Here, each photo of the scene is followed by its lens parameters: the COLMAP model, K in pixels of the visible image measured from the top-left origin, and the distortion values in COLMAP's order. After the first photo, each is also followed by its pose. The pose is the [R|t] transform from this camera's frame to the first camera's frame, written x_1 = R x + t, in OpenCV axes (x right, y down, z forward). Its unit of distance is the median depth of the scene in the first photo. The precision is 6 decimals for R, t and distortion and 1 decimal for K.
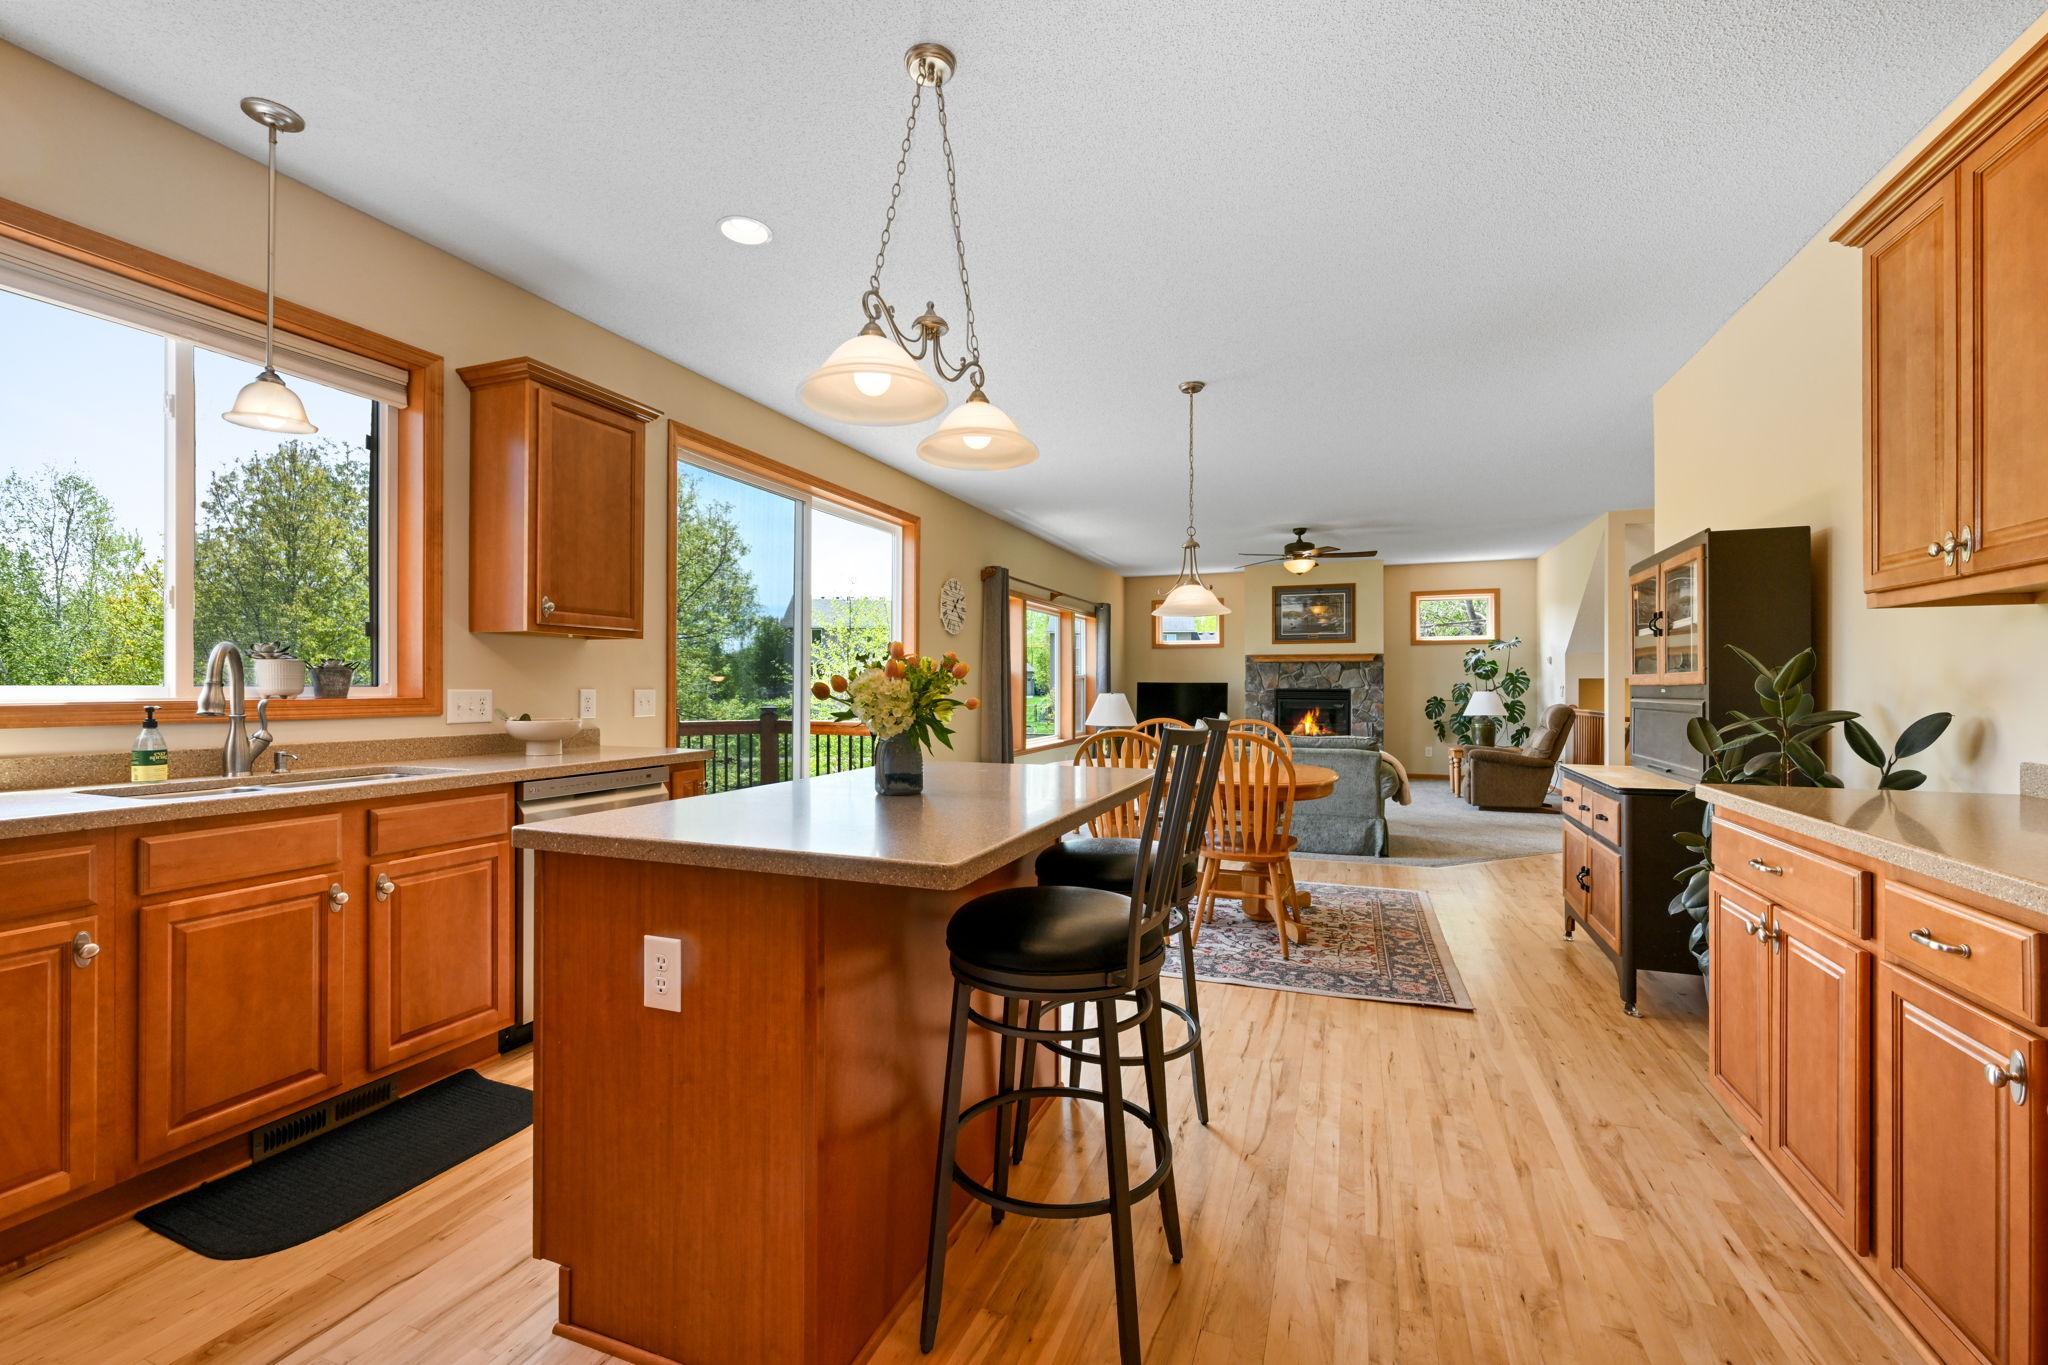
lens RADIAL K [[805.6, 0, 1042.9], [0, 805.6, 690.1], [0, 0, 1]] dist [-0.000254, 0.000201]
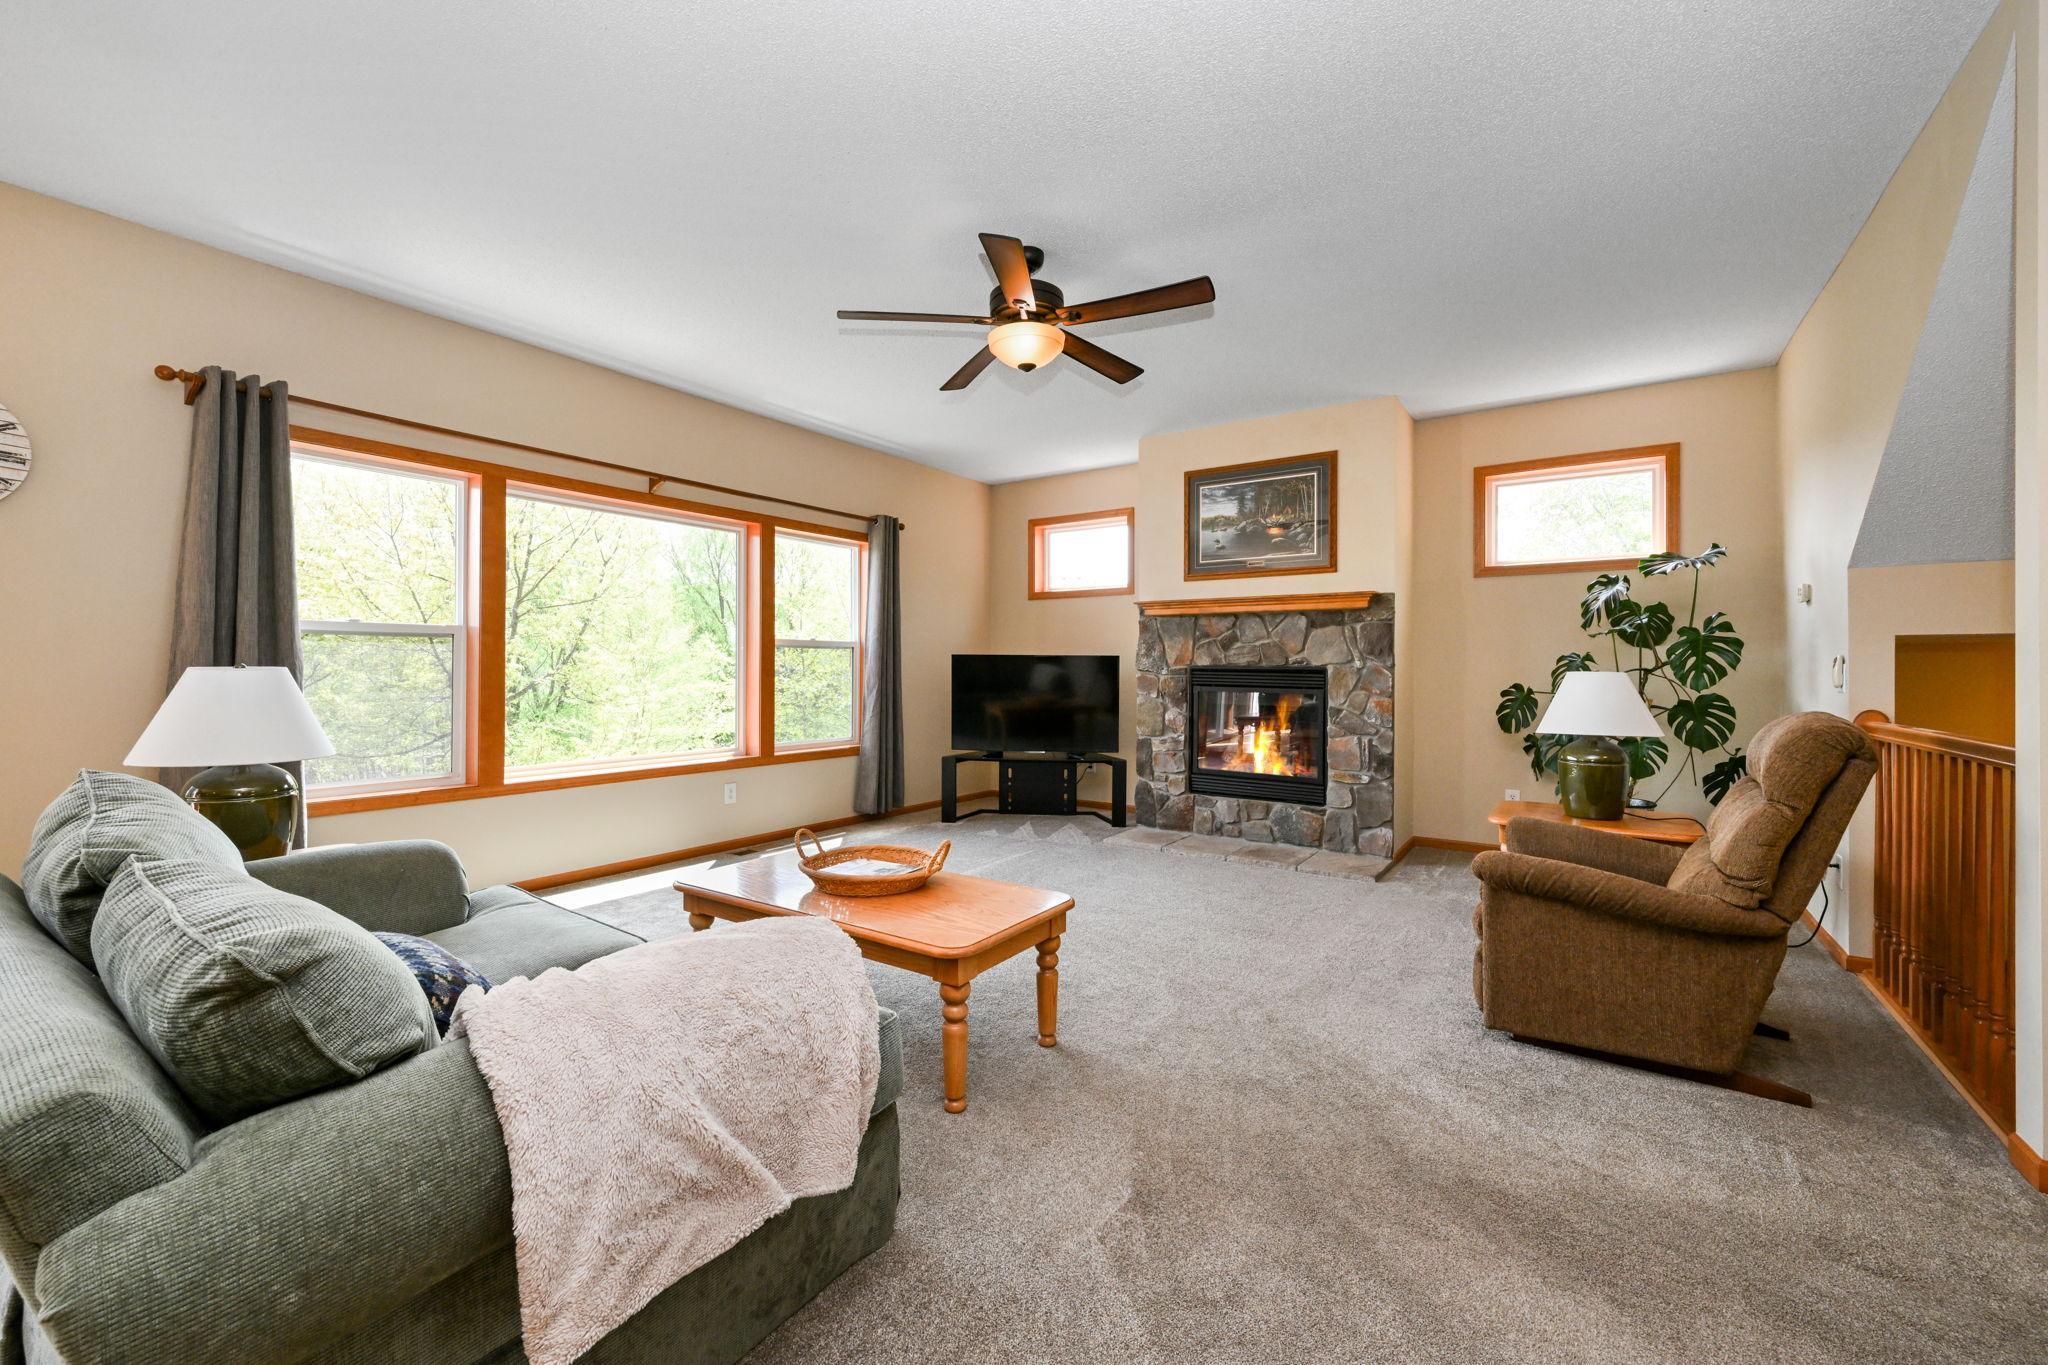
lens RADIAL K [[805.6, 0, 1025.0], [0, 805.6, 671.8], [0, 0, 1]] dist [-0.000254, 0.000201]
pose [[0.972226, 0.003877, -0.234012, 0.317517], [-0.003445, 0.999992, 0.002252, 0.001206], [0.234019, -0.001383, 0.972231, 0.478418]]
